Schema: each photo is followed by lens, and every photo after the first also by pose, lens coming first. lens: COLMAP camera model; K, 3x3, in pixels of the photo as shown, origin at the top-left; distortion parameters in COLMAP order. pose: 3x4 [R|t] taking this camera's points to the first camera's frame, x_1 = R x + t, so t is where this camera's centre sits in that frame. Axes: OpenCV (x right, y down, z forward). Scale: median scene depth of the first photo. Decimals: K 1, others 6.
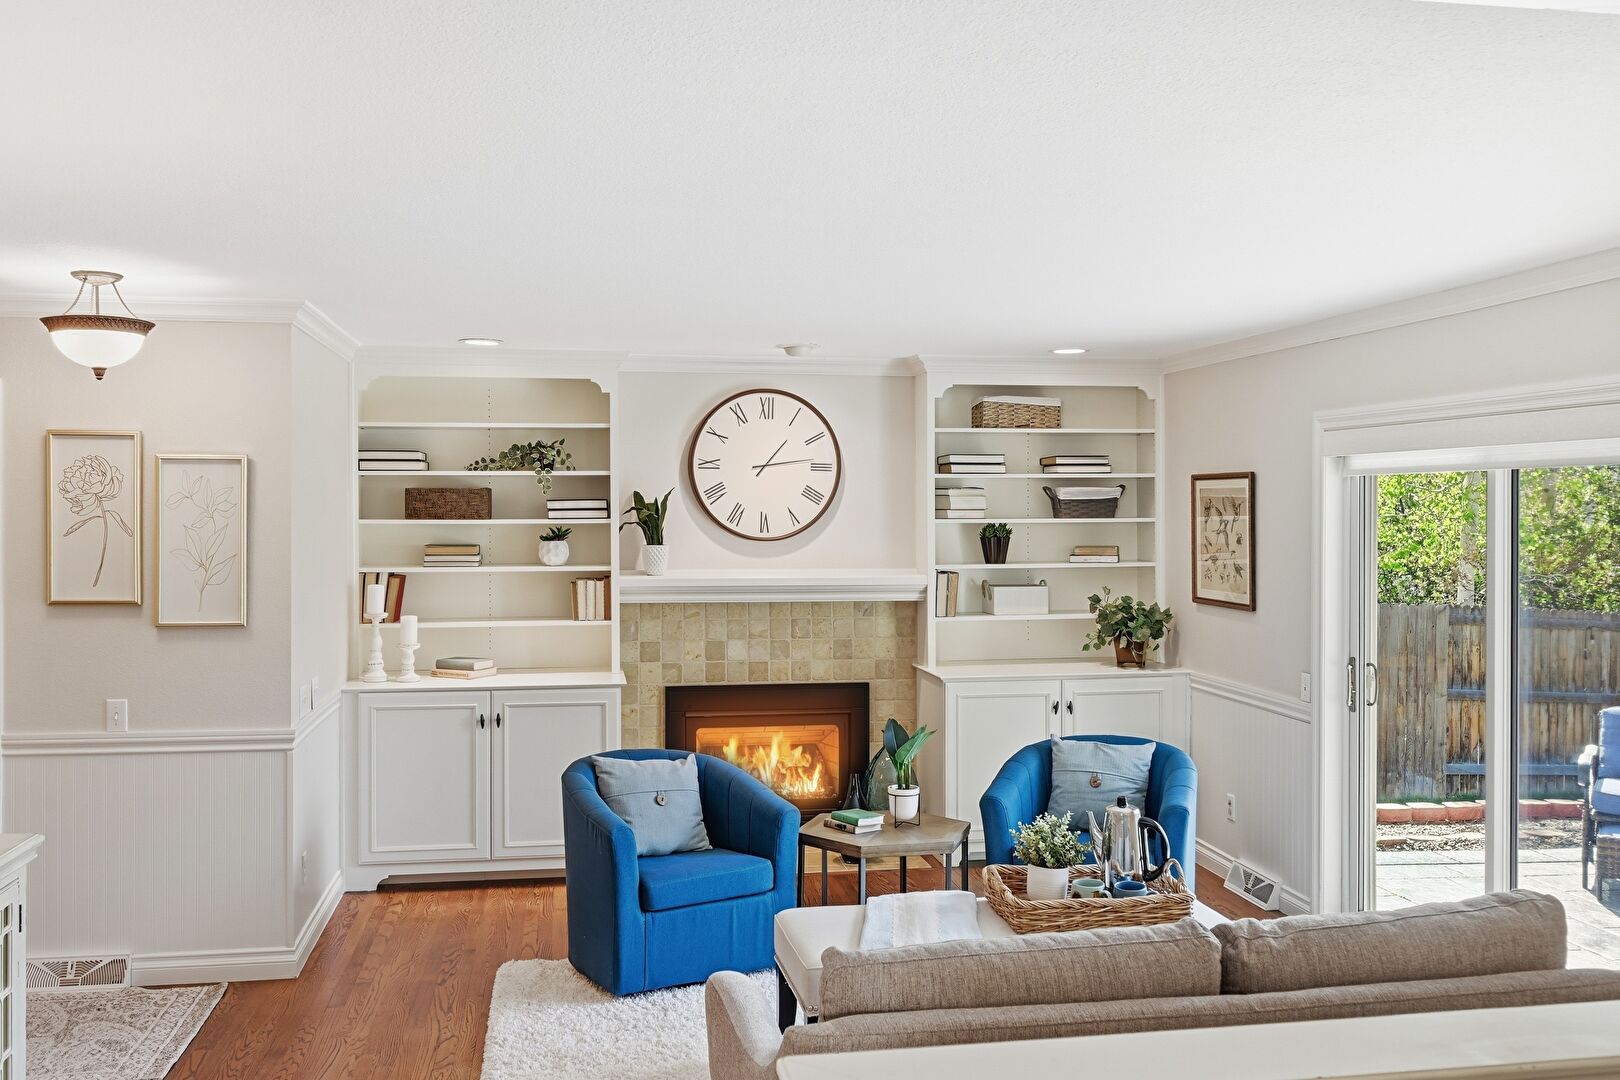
lens RADIAL K [[1414.6, 0, 808.8], [0, 1414.6, 522.7], [0, 0, 1]] dist [0.006779, 0.004953]
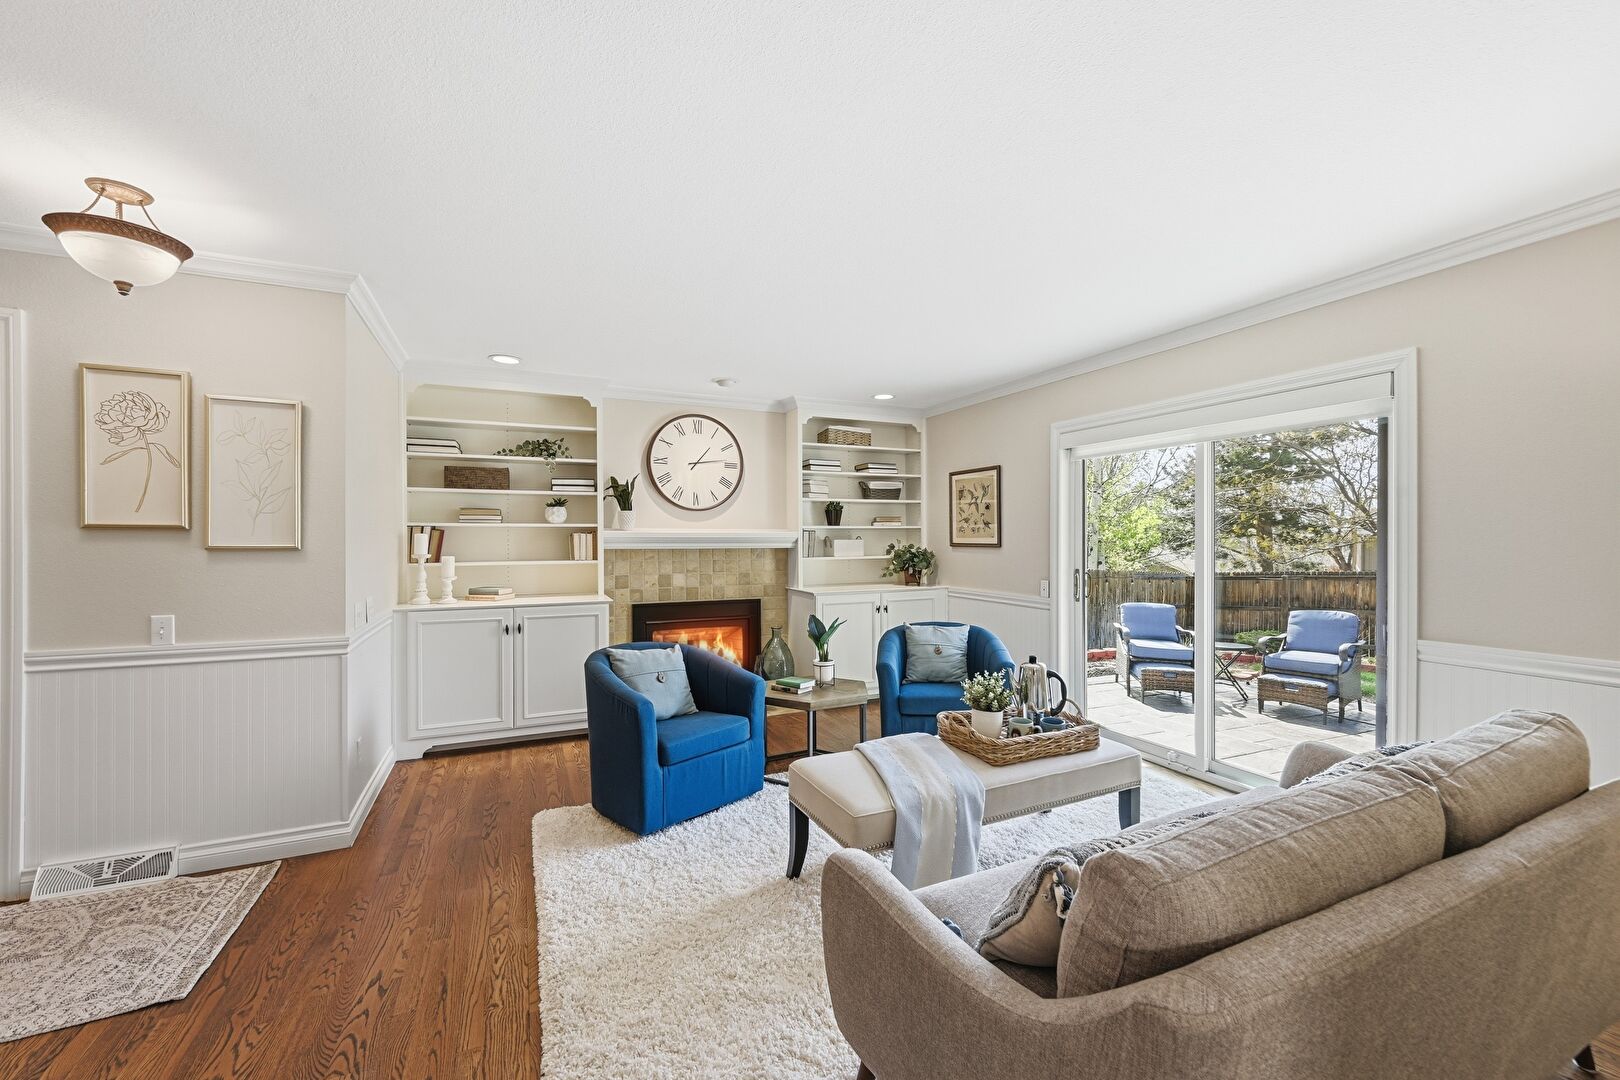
lens RADIAL K [[641.6, 0, 810.0], [0, 641.6, 540.0], [0, 0, 1]] dist [0.002099, 0.000104]
pose [[0.966506, -0.003207, 0.256625, -0.109853], [0.005169, 0.999962, -0.006969, 0.060867], [-0.256593, 0.008062, 0.966486, 0.327352]]
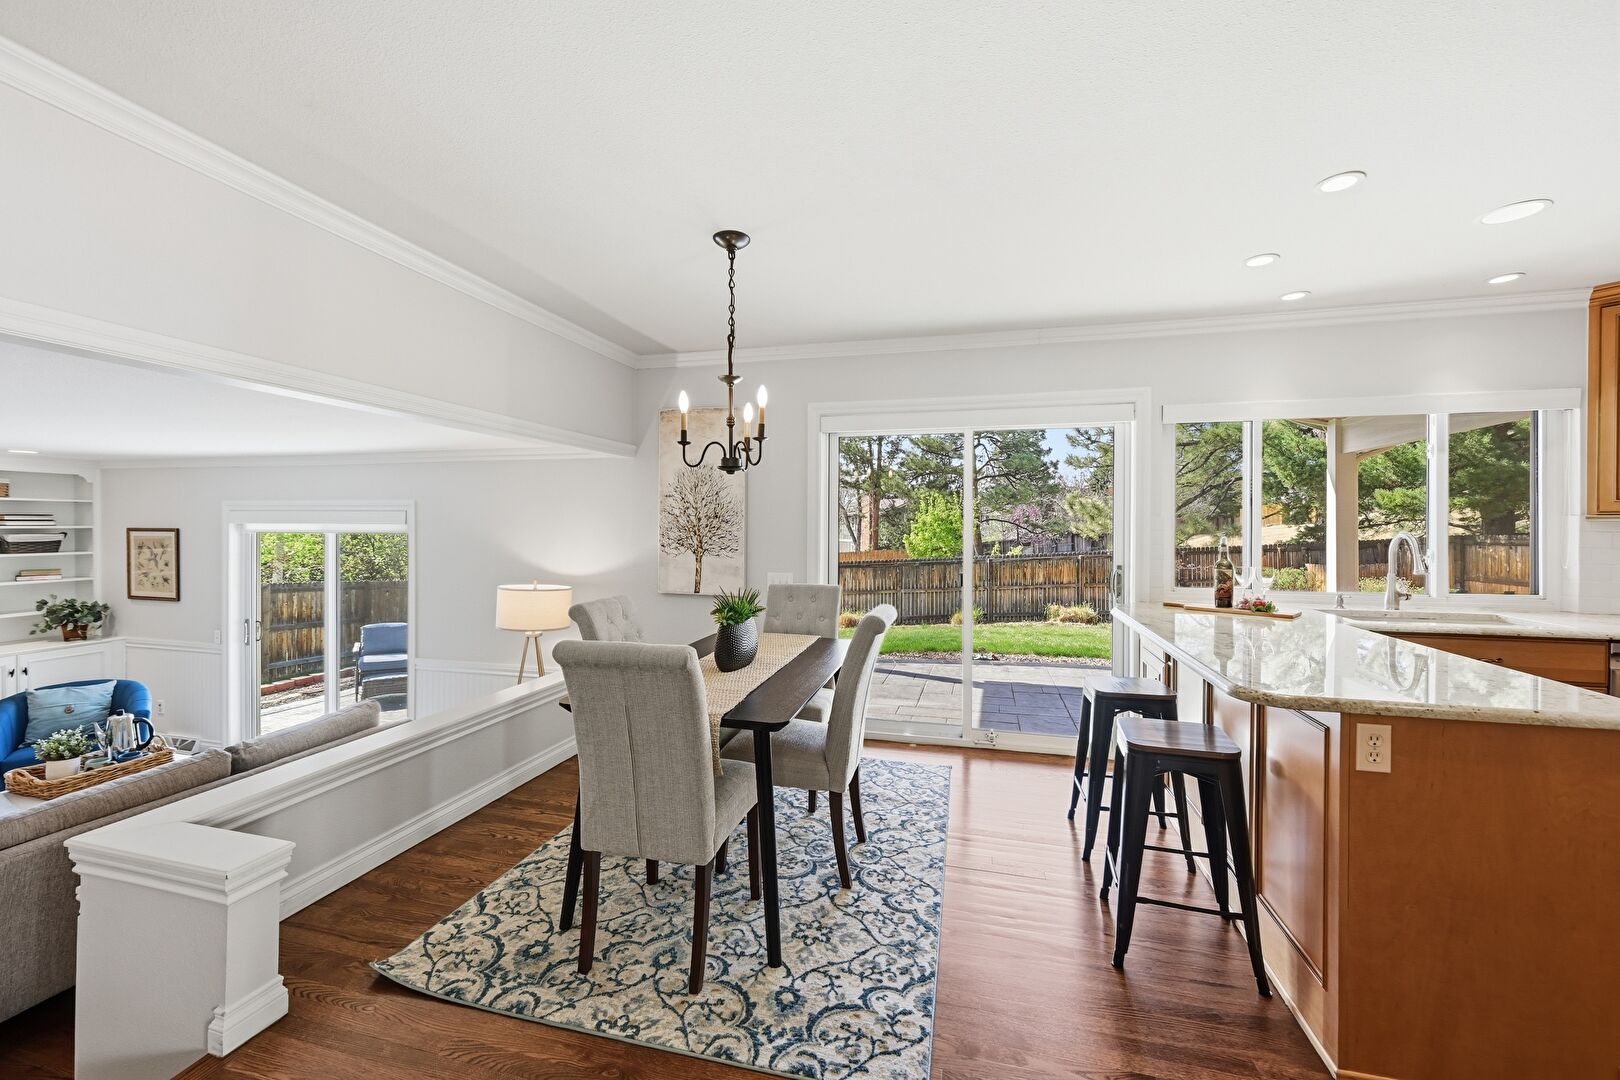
lens RADIAL K [[641.6, 0, 810.0], [0, 641.6, 540.0], [0, 0, 1]] dist [0.002099, 0.000104]
pose [[0.413091, -0.013392, 0.910591, -0.129068], [0.002892, 0.999906, 0.013394, -0.030774], [-0.910685, -0.002899, 0.413091, -0.140612]]
